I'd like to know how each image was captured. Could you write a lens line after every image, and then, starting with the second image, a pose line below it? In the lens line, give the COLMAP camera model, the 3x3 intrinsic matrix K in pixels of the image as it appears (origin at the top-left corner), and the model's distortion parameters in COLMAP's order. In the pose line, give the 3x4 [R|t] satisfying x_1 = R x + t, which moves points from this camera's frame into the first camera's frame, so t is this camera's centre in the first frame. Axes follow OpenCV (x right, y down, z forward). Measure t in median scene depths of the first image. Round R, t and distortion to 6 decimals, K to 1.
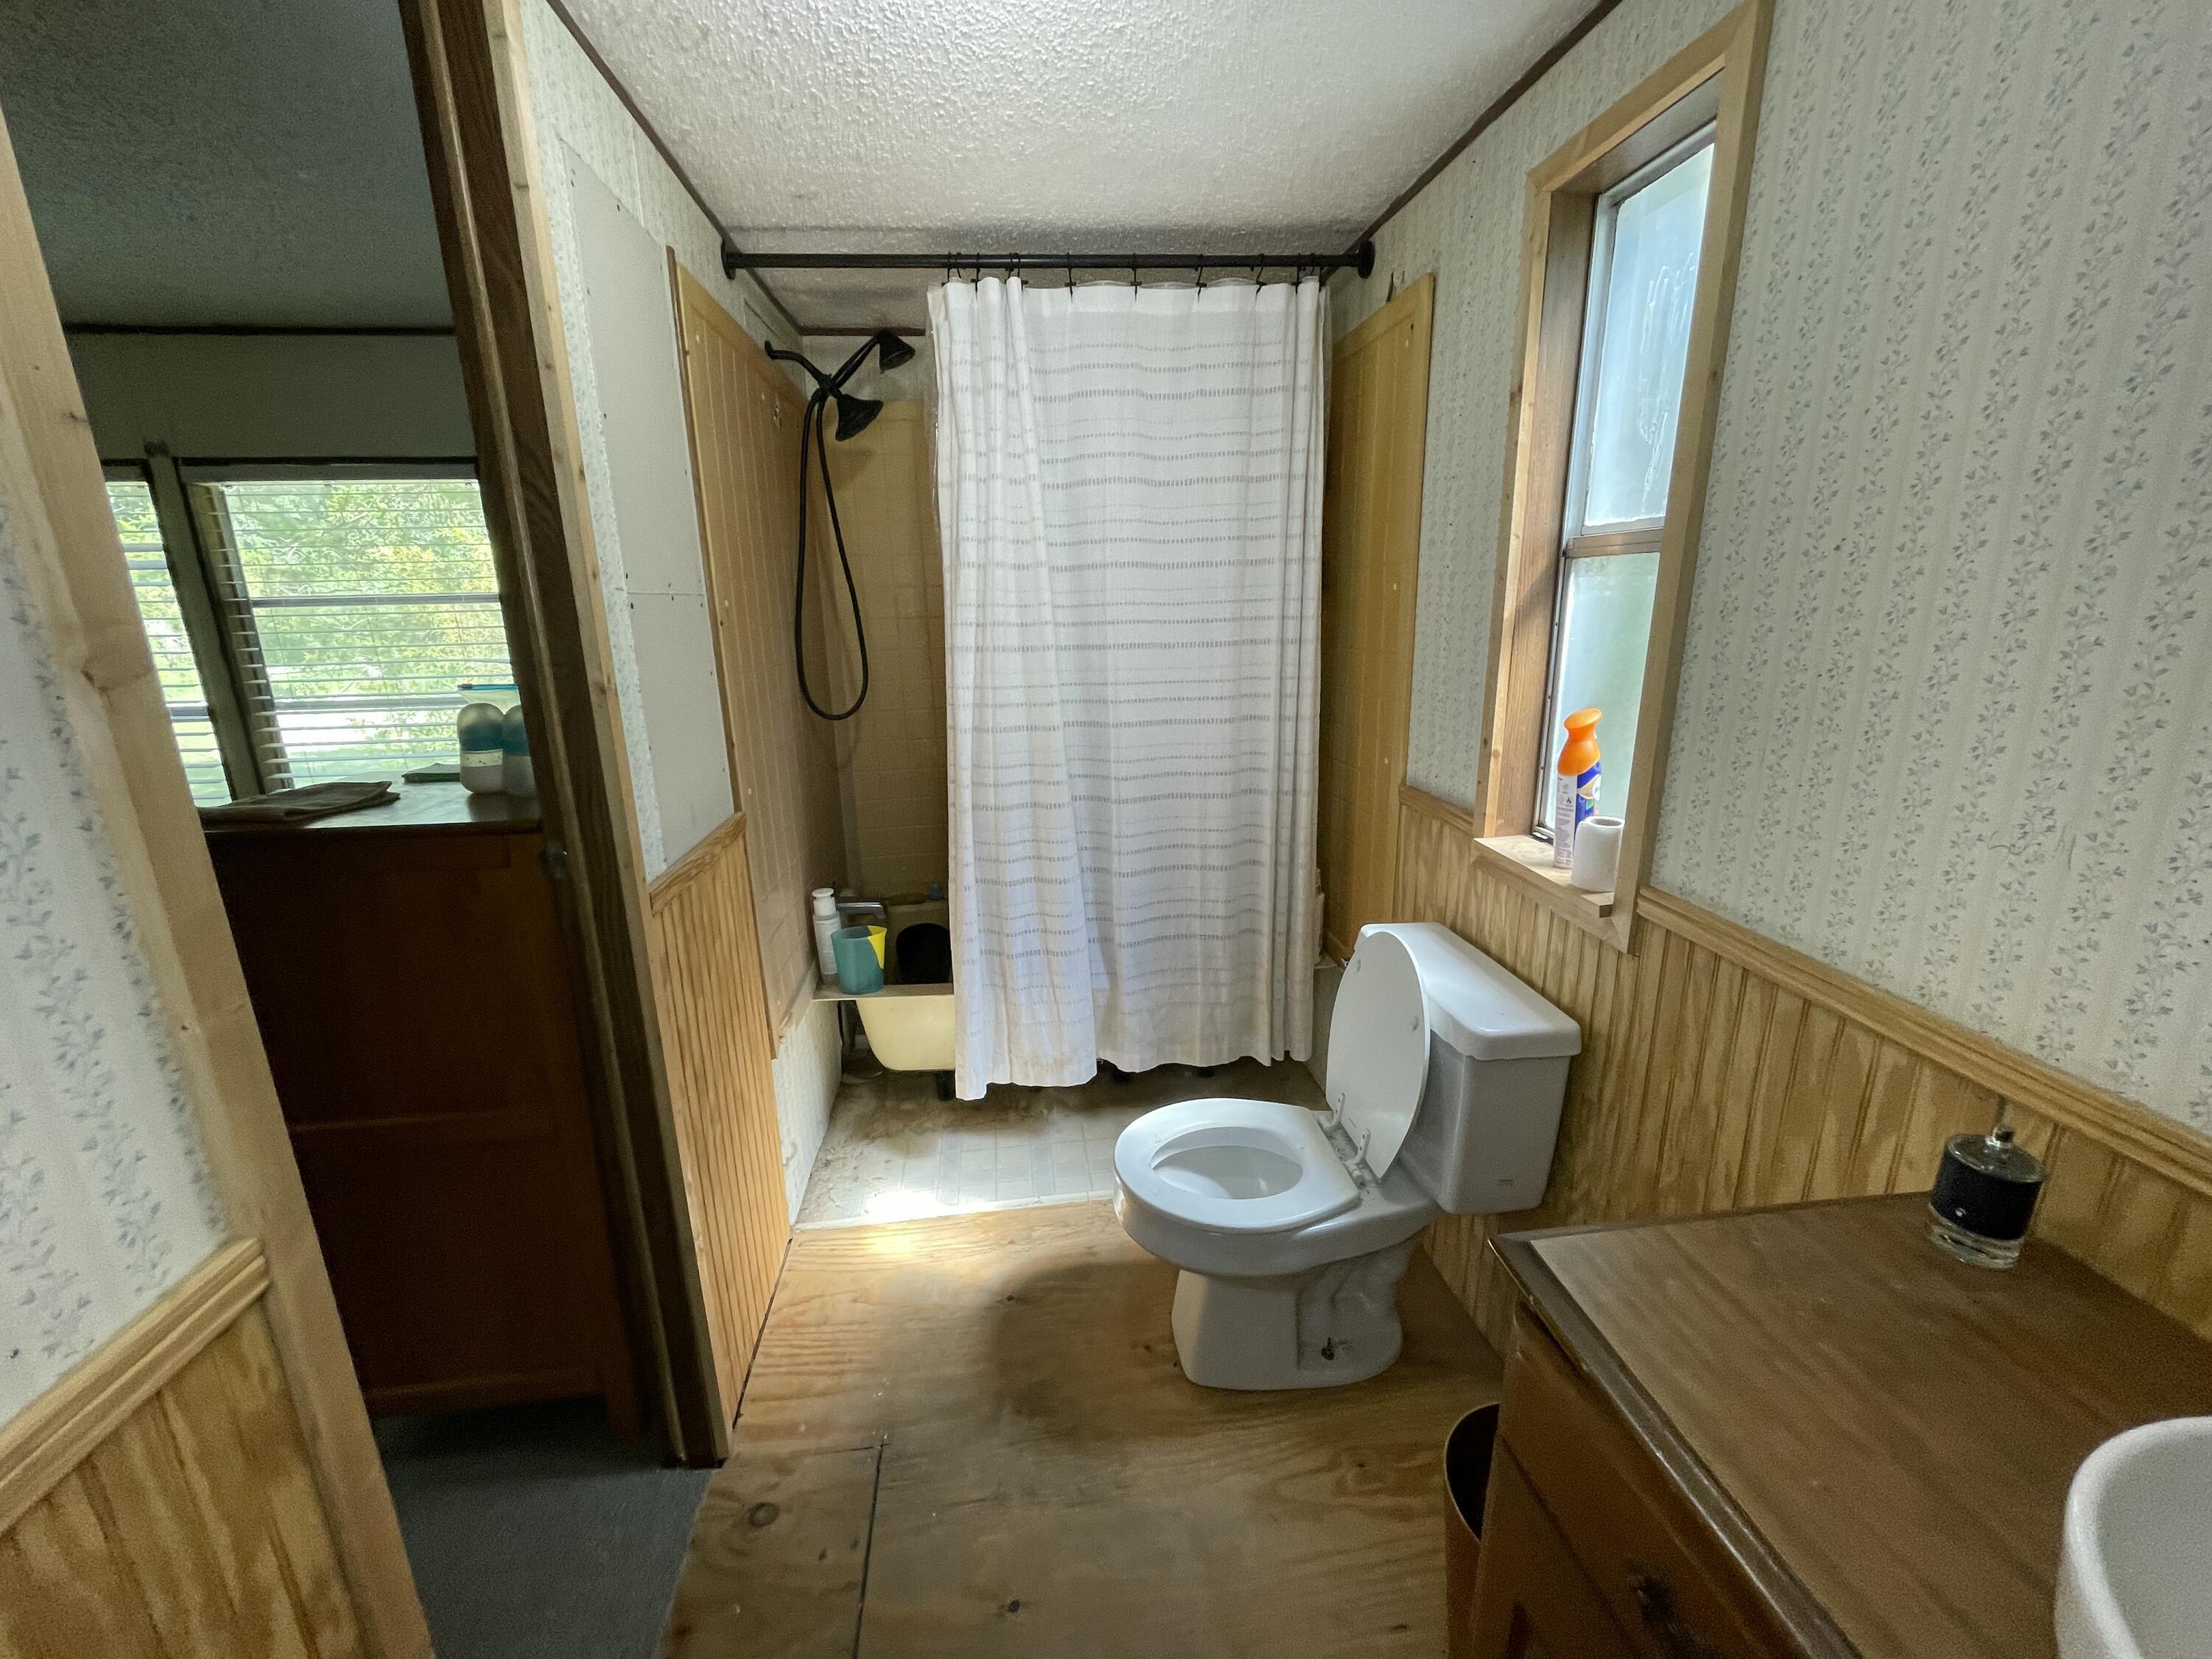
lens RADIAL K [[889.8, 0, 1108.5], [0, 889.8, 835.6], [0, 0, 1]] dist [-0.004148, 0.001207]
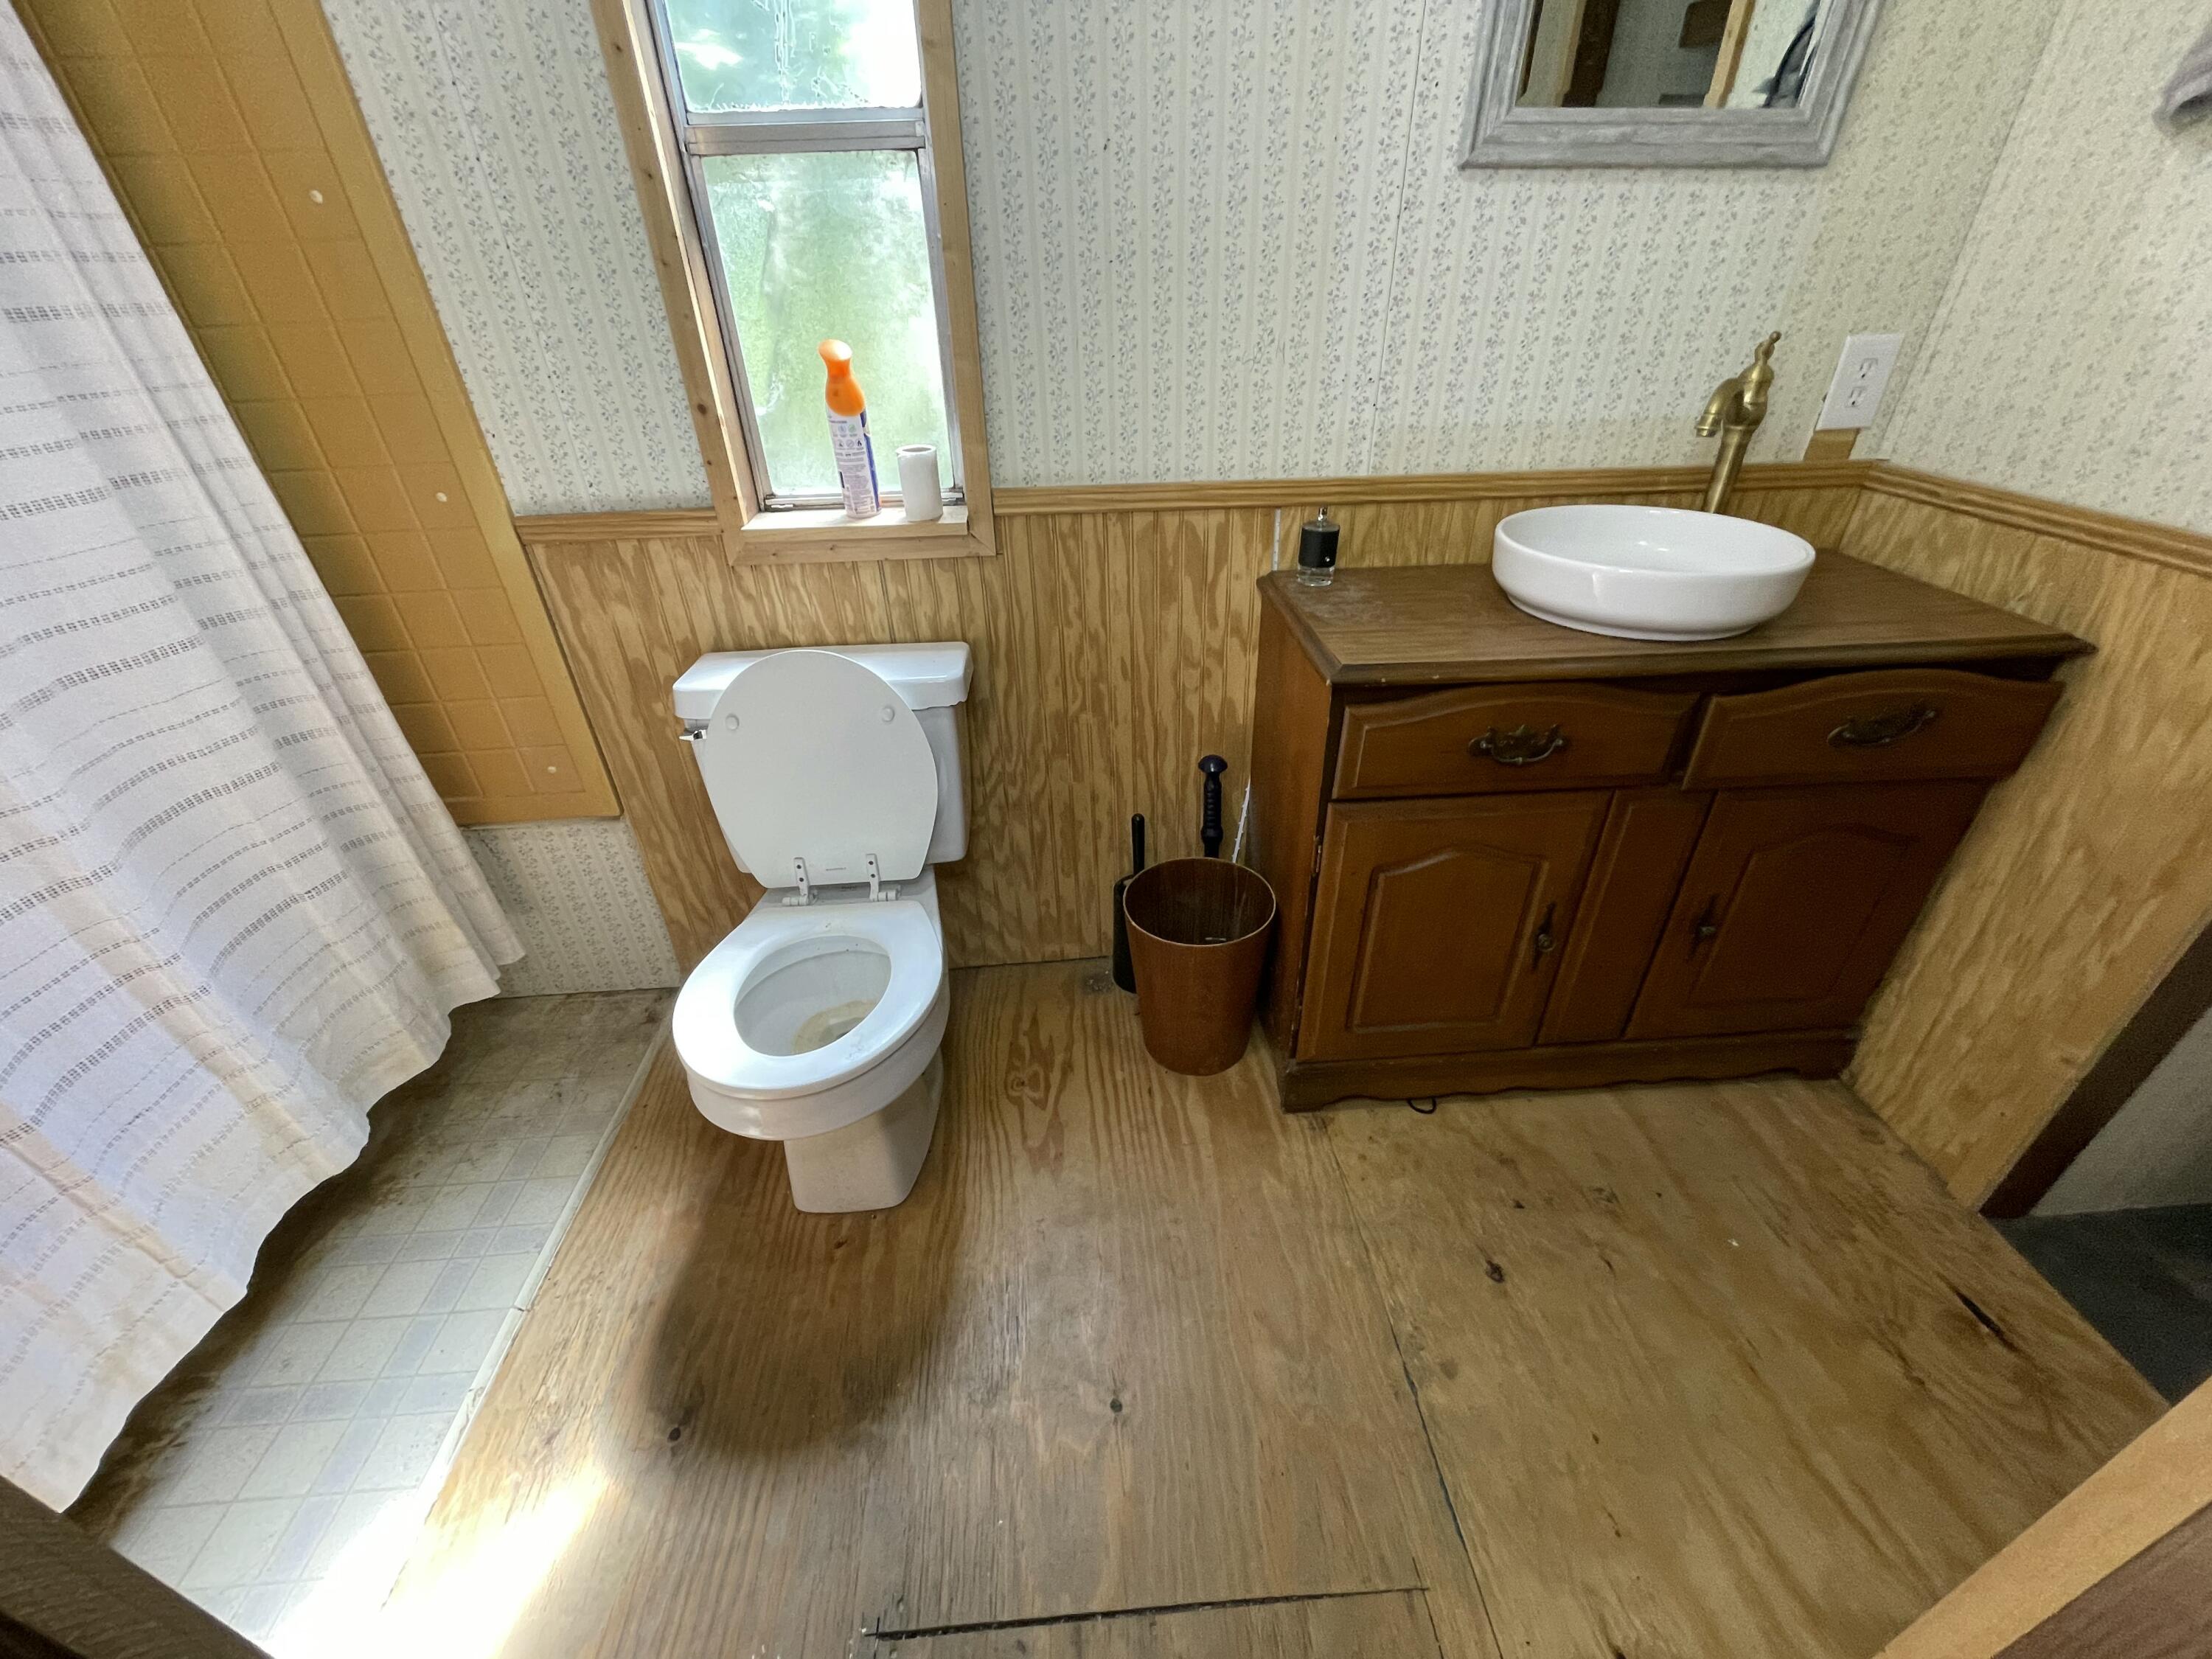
lens RADIAL K [[889.8, 0, 1106.1], [0, 889.8, 832.9], [0, 0, 1]] dist [-0.004148, 0.001207]
pose [[0.066264, -0.516631, 0.853640, -0.597692], [0.286274, 0.829397, 0.479737, -0.084135], [-0.955854, 0.212586, 0.202857, 0.696627]]
